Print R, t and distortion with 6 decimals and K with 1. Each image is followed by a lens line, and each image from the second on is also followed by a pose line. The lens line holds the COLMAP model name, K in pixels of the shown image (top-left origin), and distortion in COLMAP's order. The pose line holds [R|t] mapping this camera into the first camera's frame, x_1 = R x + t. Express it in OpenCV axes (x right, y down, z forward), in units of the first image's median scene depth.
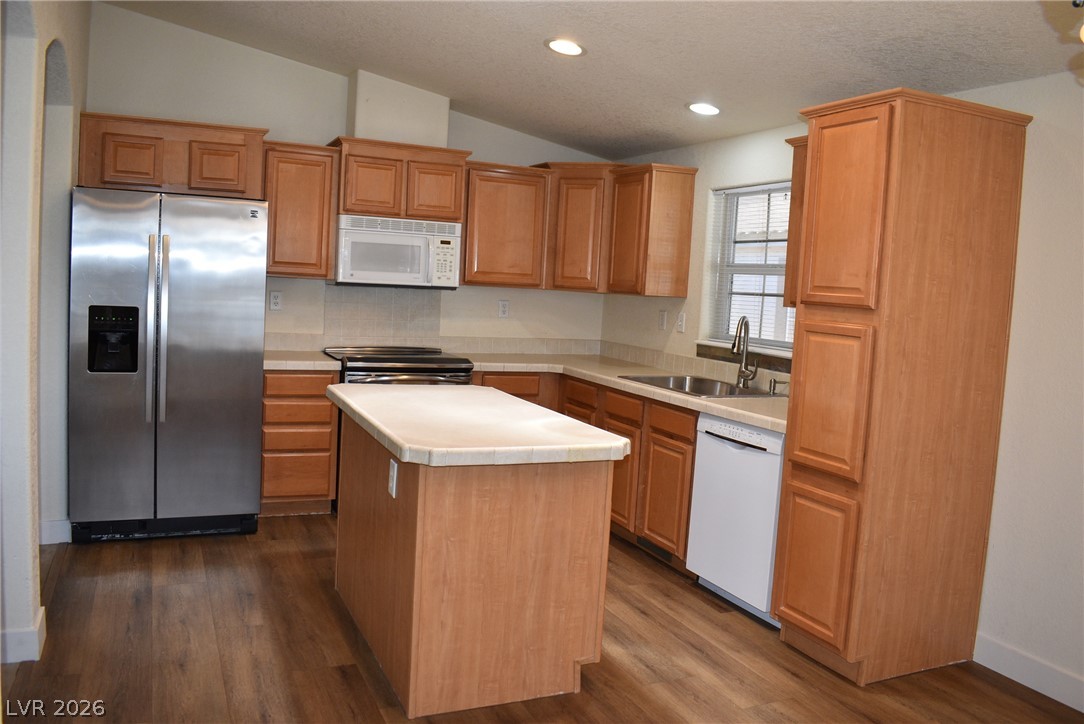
lens RADIAL K [[863.1, 0, 549.3], [0, 863.1, 367.3], [0, 0, 1]] dist [-0.097246, 0.024128]
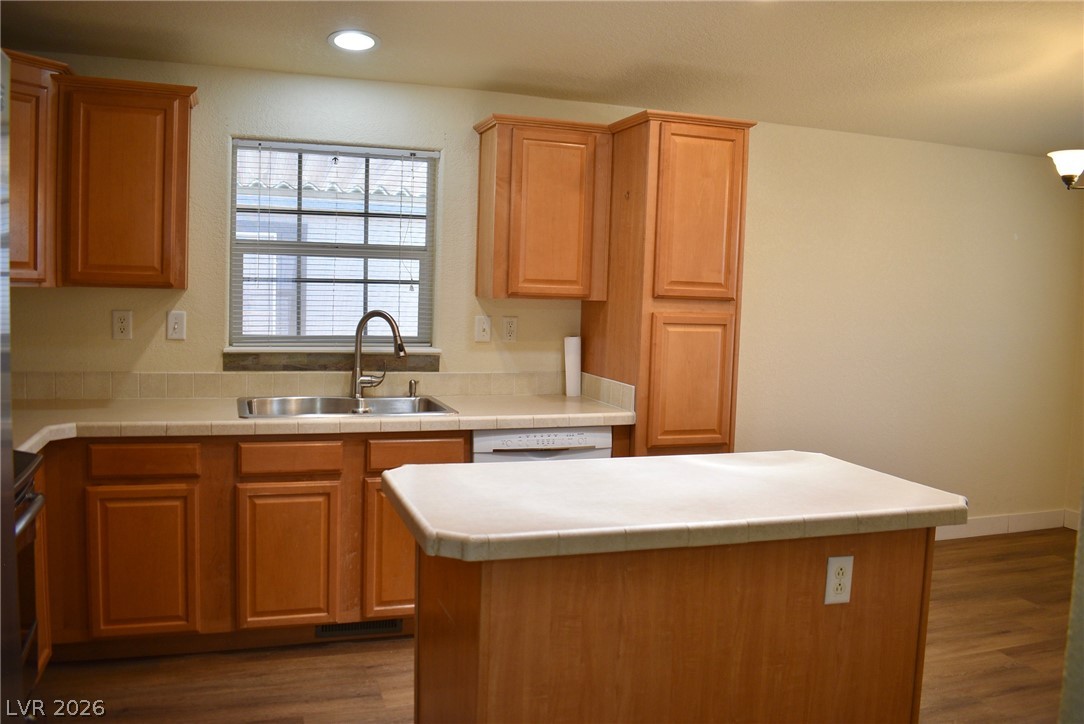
lens RADIAL K [[863.1, 0, 541.3], [0, 863.1, 359.5], [0, 0, 1]] dist [-0.097246, 0.024128]
pose [[0.081669, -0.128121, 0.988390, -0.559350], [0.070475, 0.989963, 0.122501, -0.100040], [-0.994165, 0.059653, 0.089879, 0.759845]]
